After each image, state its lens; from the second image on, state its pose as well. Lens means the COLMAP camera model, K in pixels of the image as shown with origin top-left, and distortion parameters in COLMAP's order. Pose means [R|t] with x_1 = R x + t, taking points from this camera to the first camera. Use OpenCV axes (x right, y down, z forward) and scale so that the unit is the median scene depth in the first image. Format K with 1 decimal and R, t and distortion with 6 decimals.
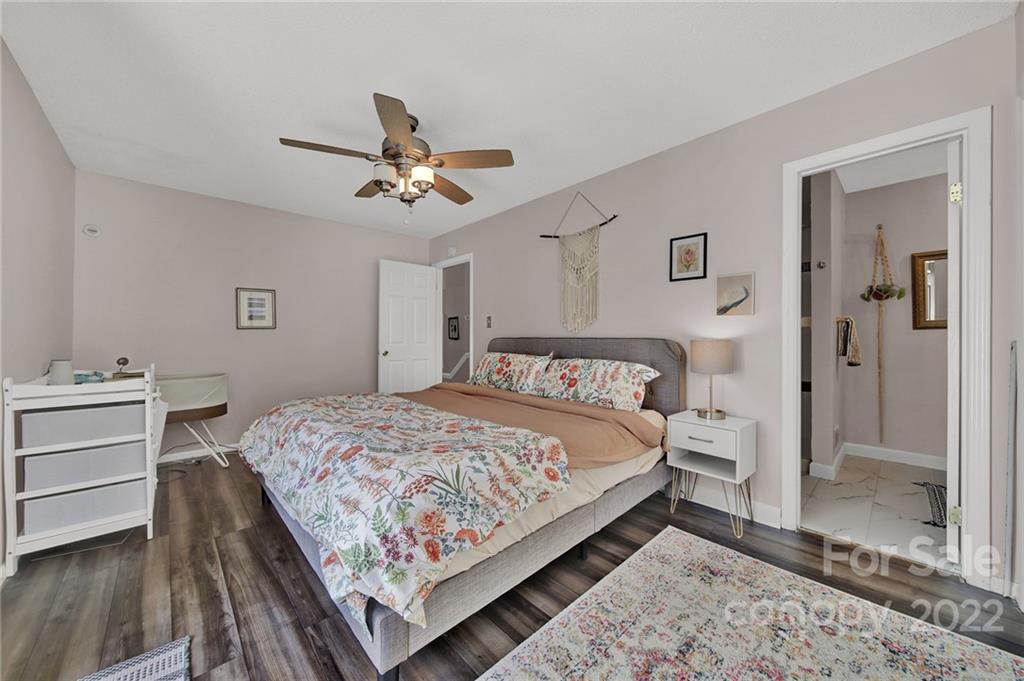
lens RADIAL K [[361.6, 0, 512.4], [0, 361.6, 337.0], [0, 0, 1]] dist [-0.000443, -0.000279]
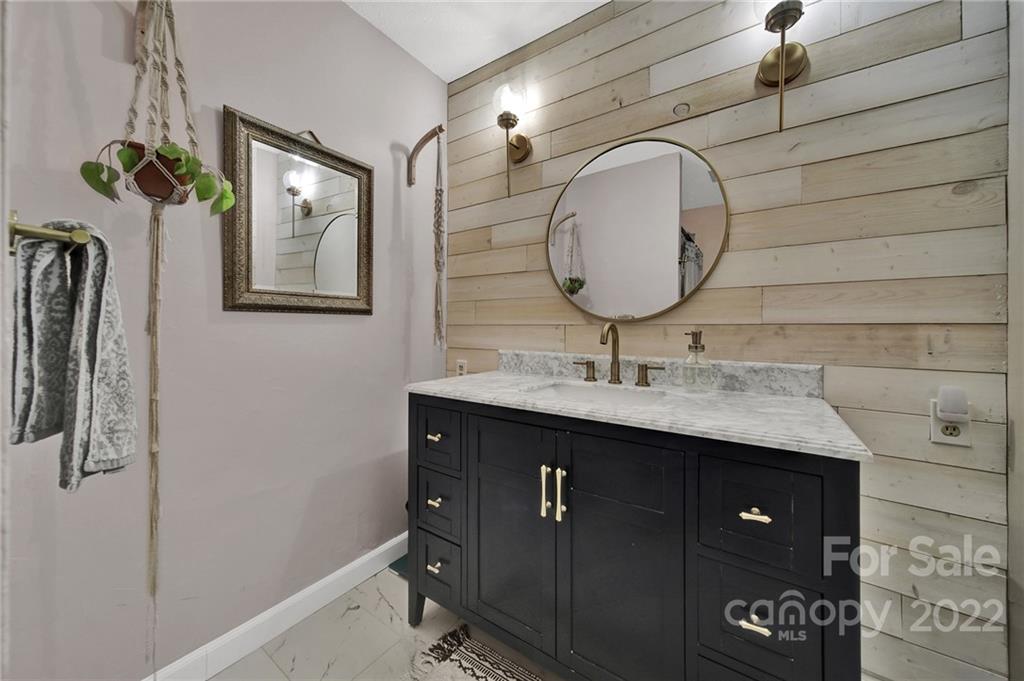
lens RADIAL K [[365.4, 0, 511.2], [0, 365.4, 329.0], [0, 0, 1]] dist [-0.000020, -0.000491]
pose [[-0.195610, 0.001143, 0.980681, 0.688907], [-0.007820, 0.999966, -0.002725, -0.003077], [-0.980651, -0.008202, -0.195594, 0.792419]]
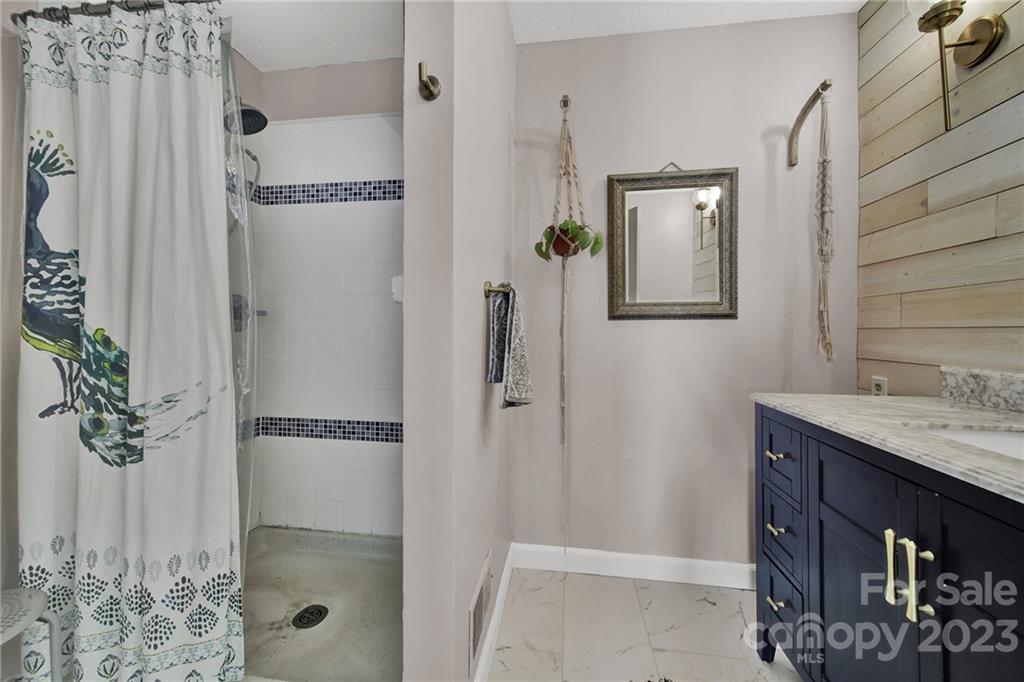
lens RADIAL K [[365.4, 0, 511.2], [0, 365.4, 329.5], [0, 0, 1]] dist [-0.000020, -0.000491]
pose [[0.789202, 0.009253, 0.614063, 0.677315], [-0.009322, 0.999952, -0.003087, -0.003962], [-0.614062, -0.003288, 0.789251, 0.672723]]
